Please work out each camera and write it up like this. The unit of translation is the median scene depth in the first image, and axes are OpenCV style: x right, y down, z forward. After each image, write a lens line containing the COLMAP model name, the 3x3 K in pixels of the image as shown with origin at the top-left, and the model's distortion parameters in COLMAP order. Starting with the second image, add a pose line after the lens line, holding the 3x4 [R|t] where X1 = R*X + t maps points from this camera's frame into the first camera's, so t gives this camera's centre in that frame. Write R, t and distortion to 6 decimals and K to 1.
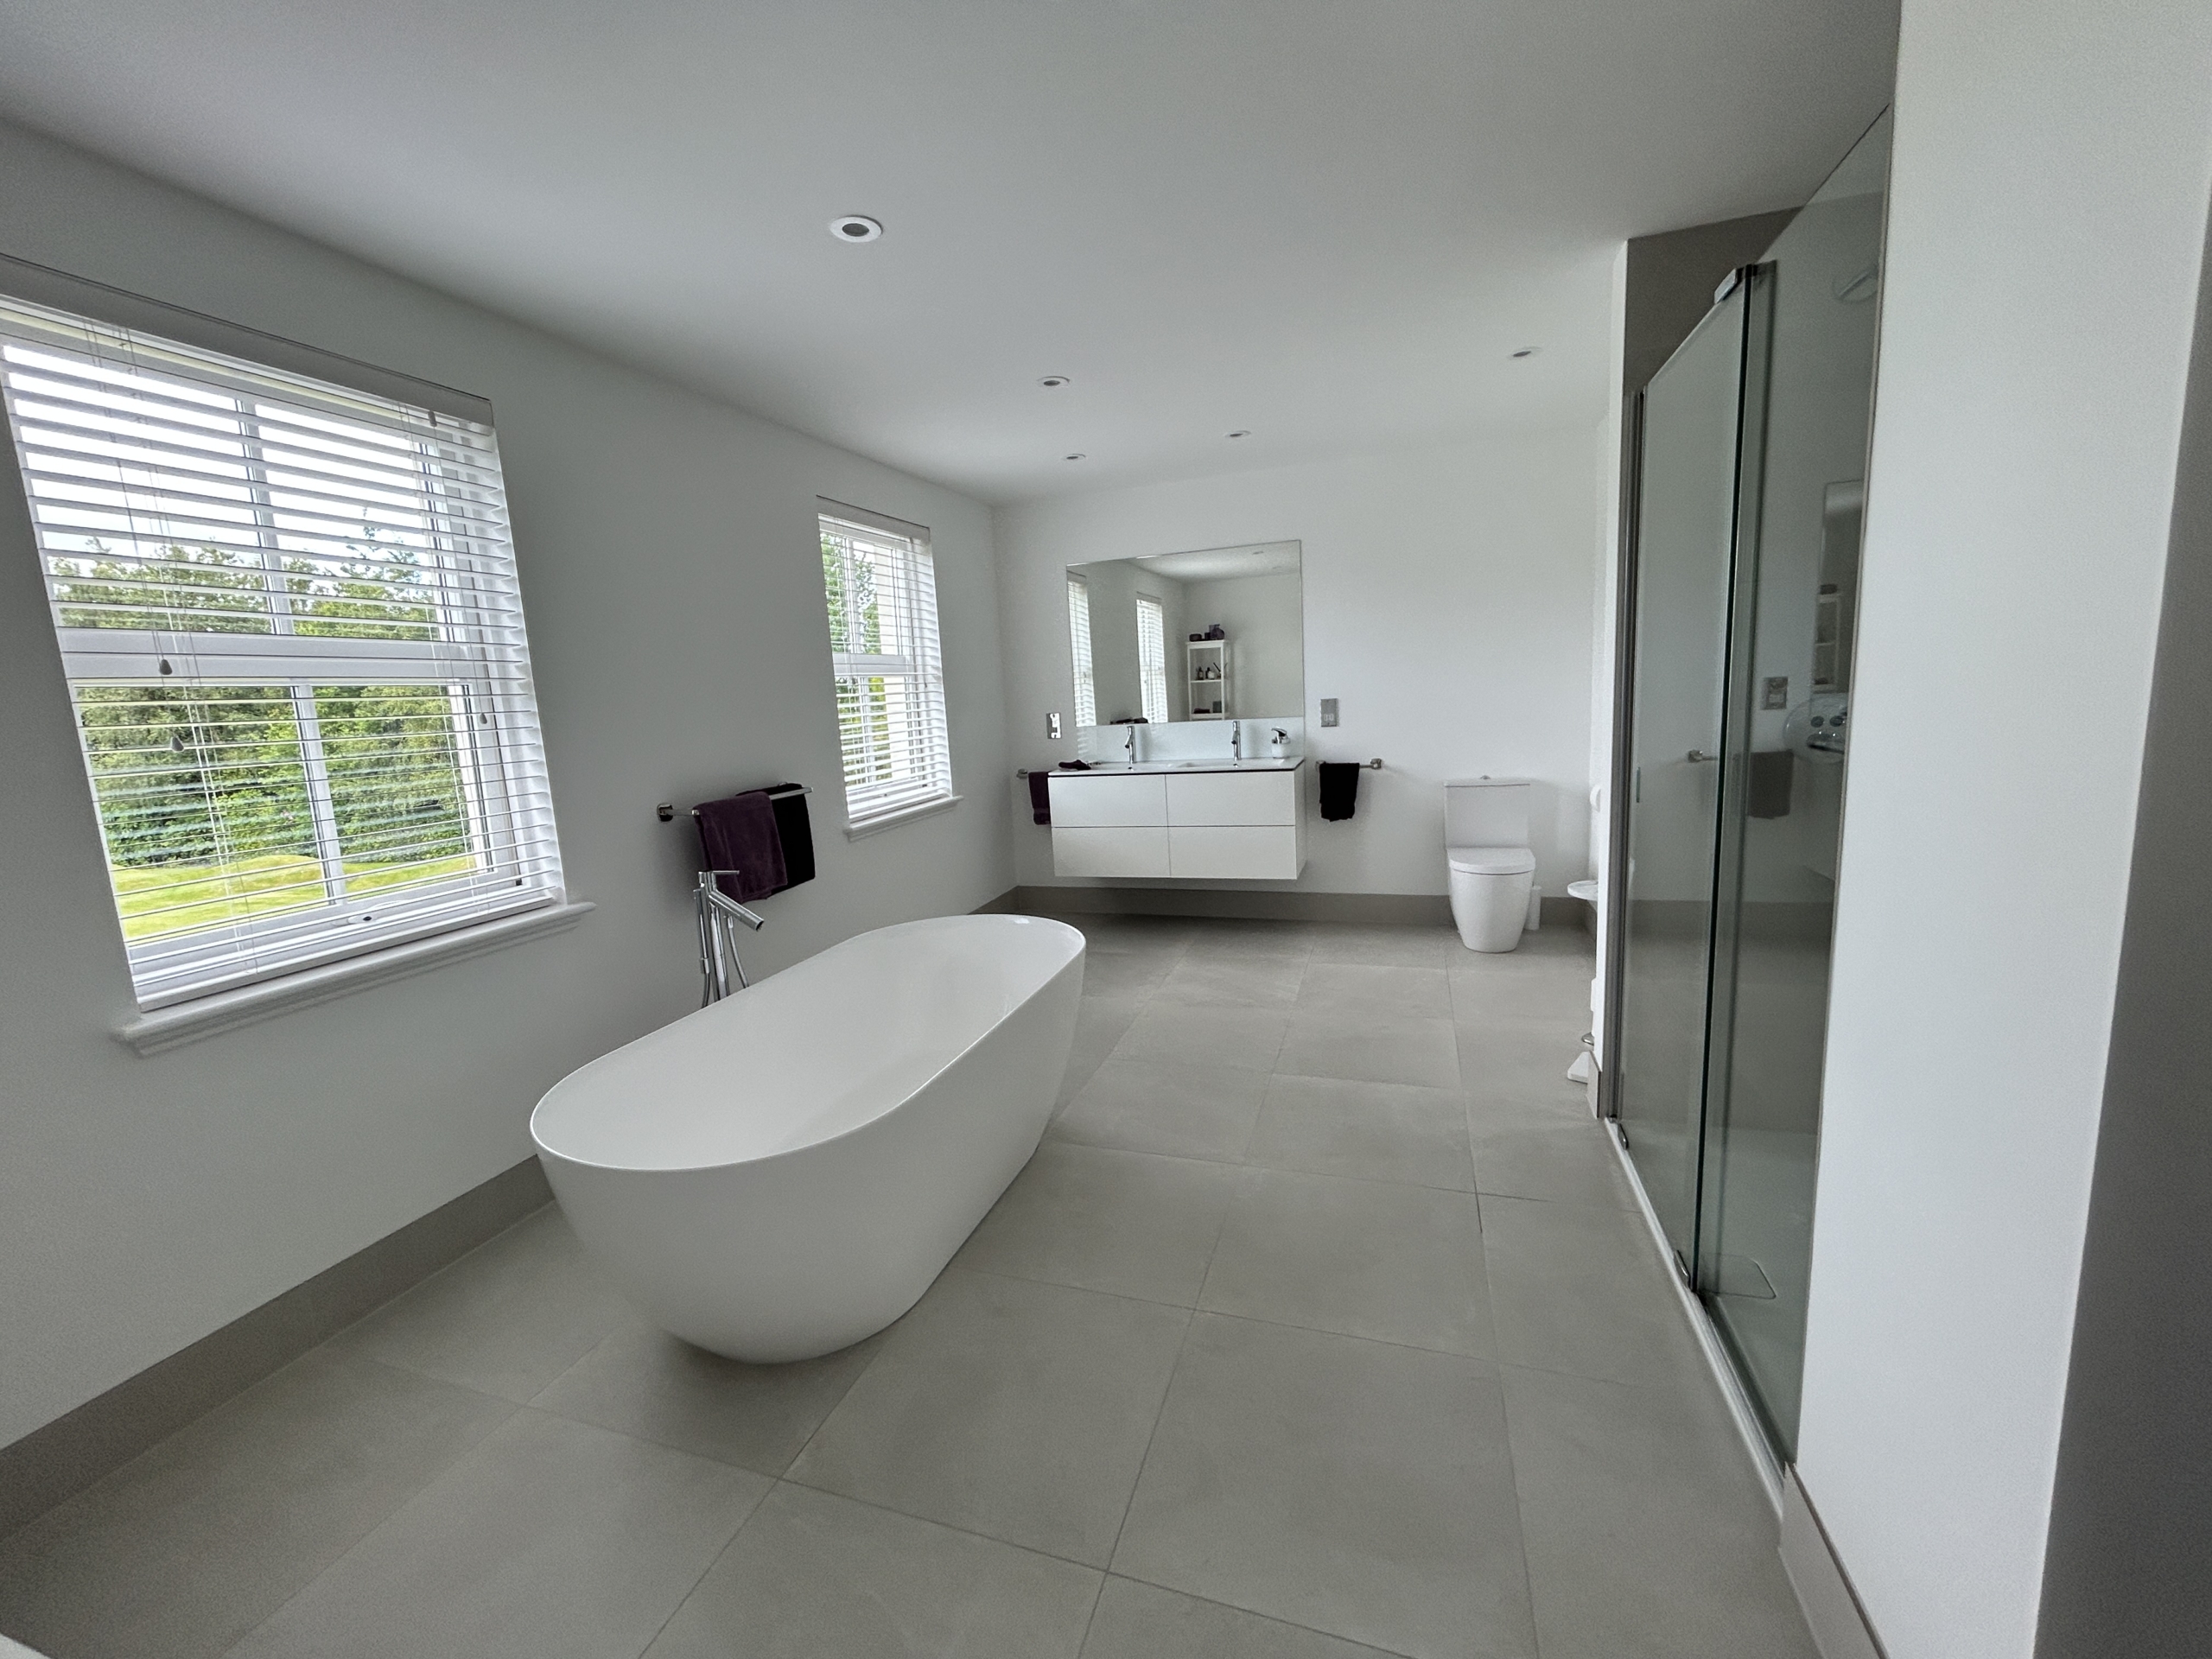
lens RADIAL K [[903.1, 0, 1104.0], [0, 903.1, 825.0], [0, 0, 1]] dist [-0.000044, -0.000026]
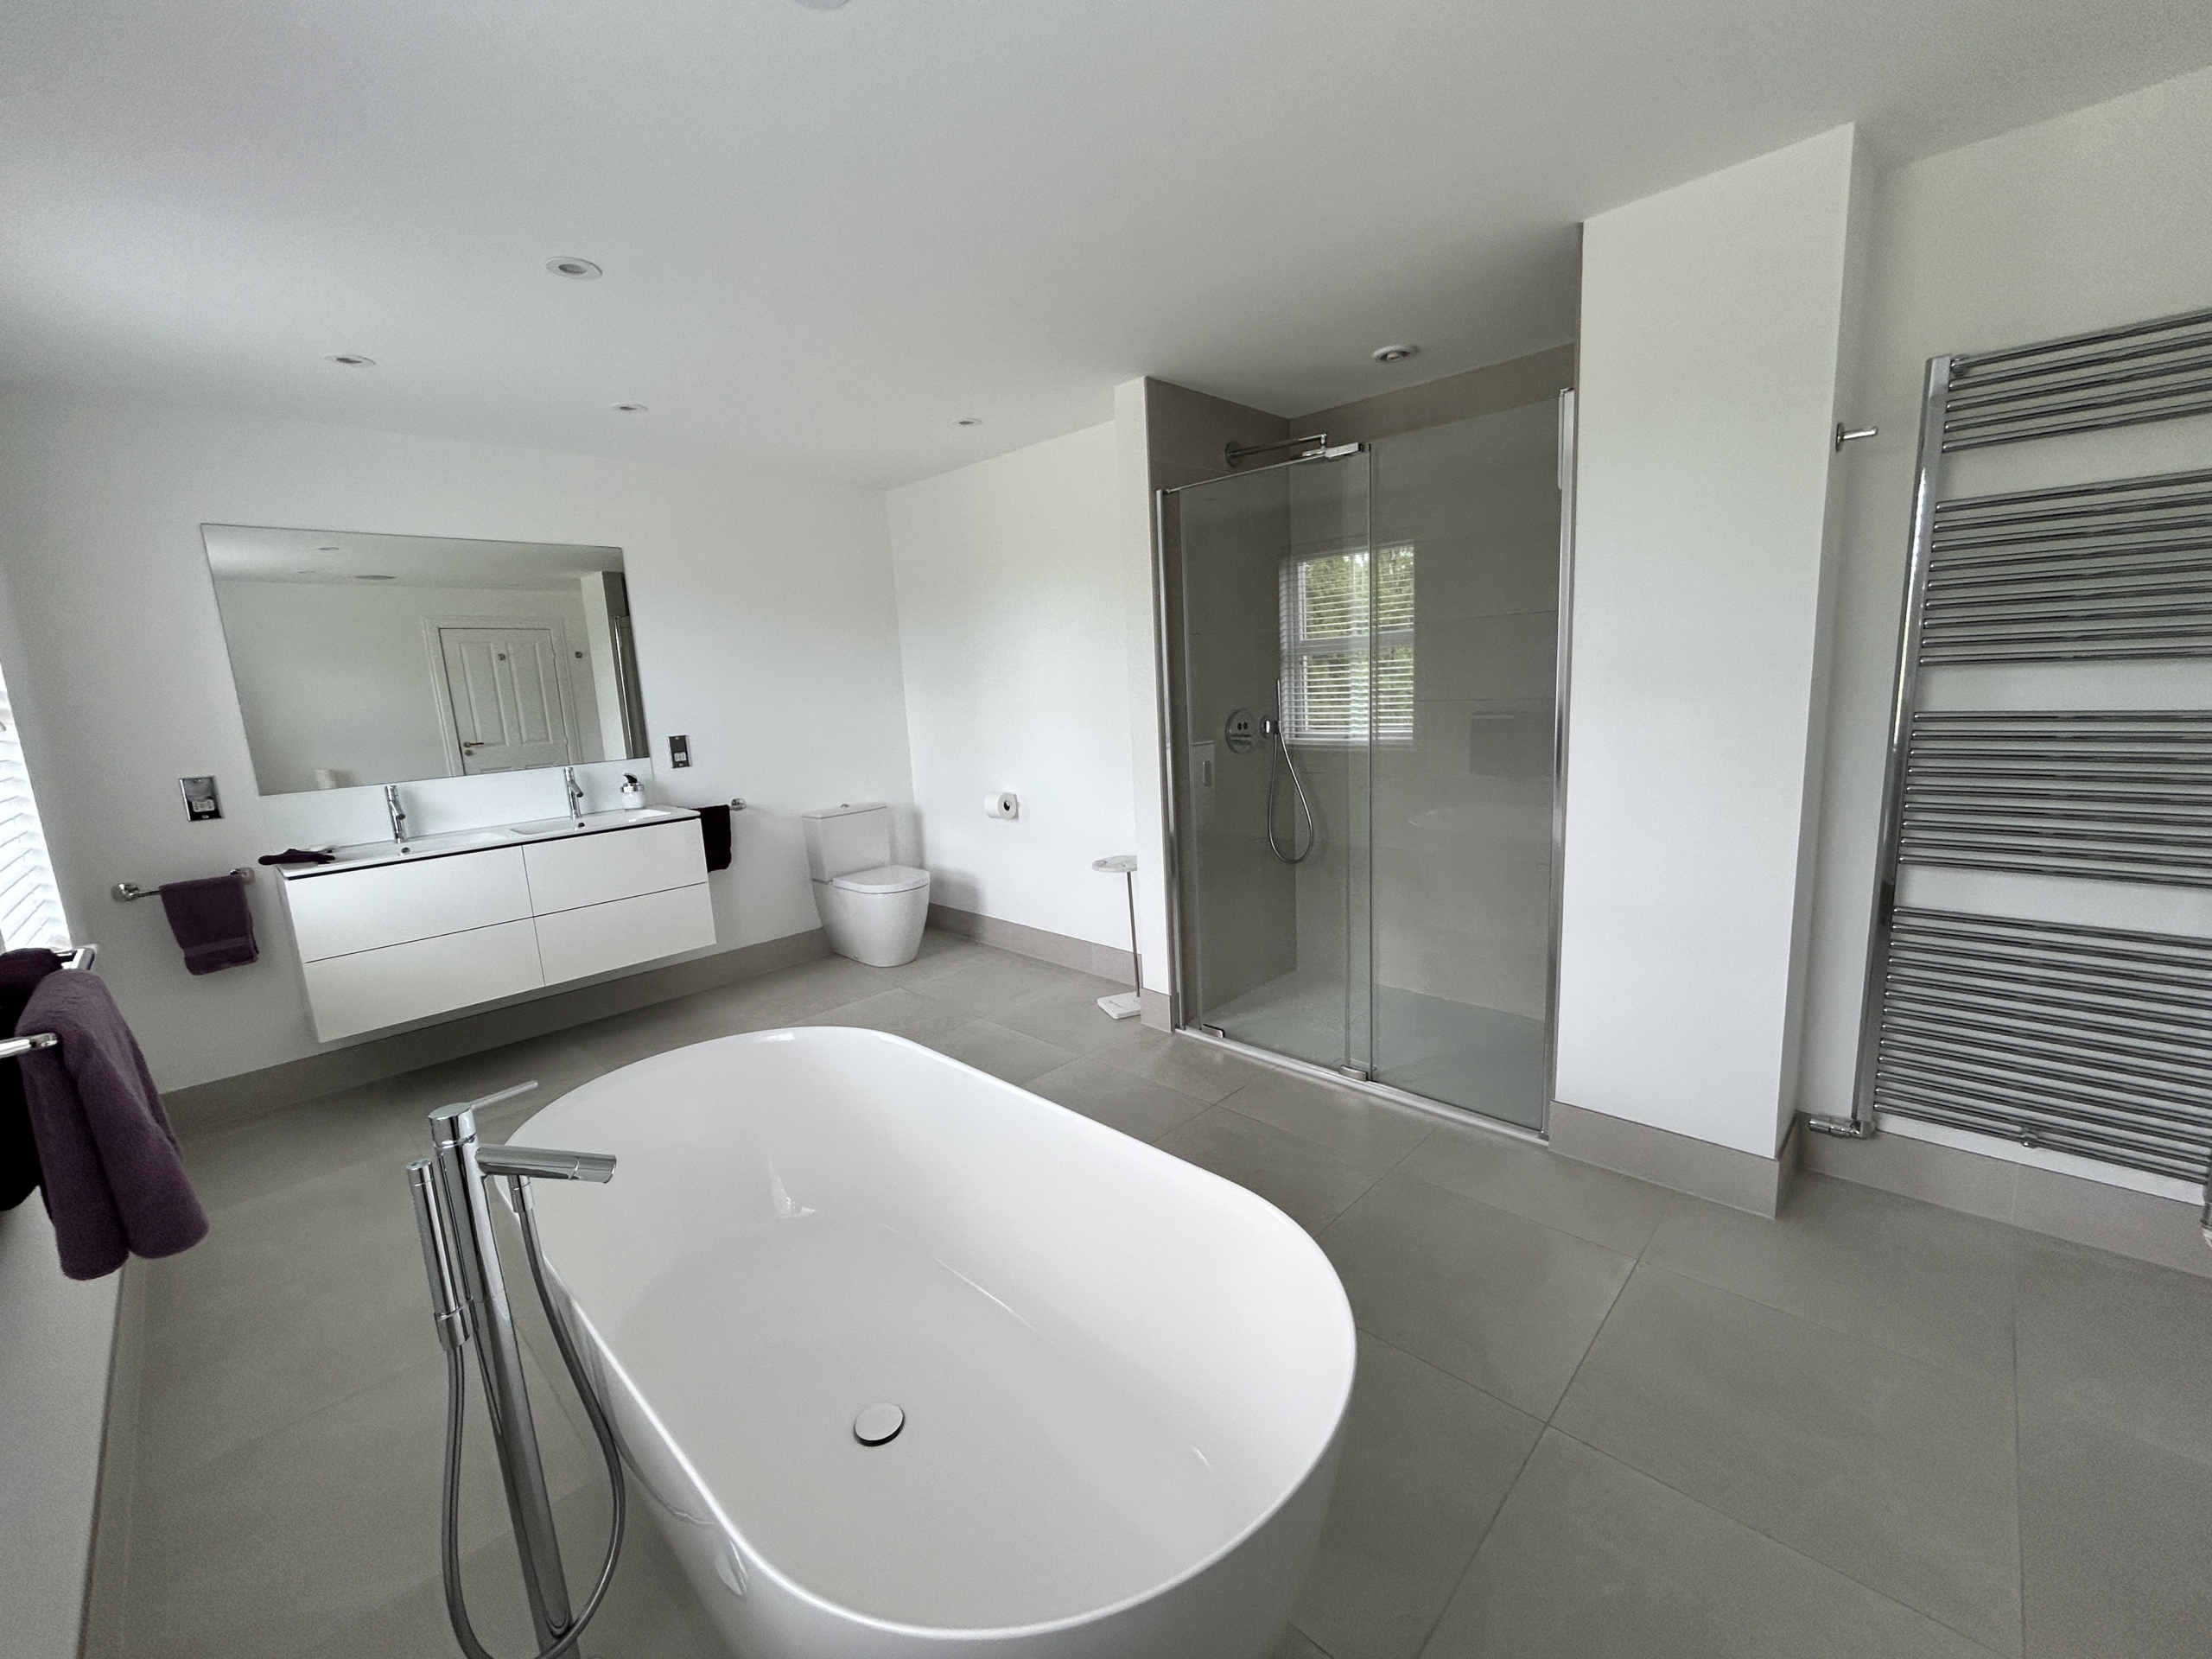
lens RADIAL K [[891.9, 0, 1109.2], [0, 891.9, 832.9], [0, 0, 1]] dist [0.000398, -0.000028]
pose [[0.430551, -0.122283, 0.894244, -0.488931], [0.163308, 0.984981, 0.056063, -0.039422], [-0.887669, 0.121899, 0.444054, 0.369173]]
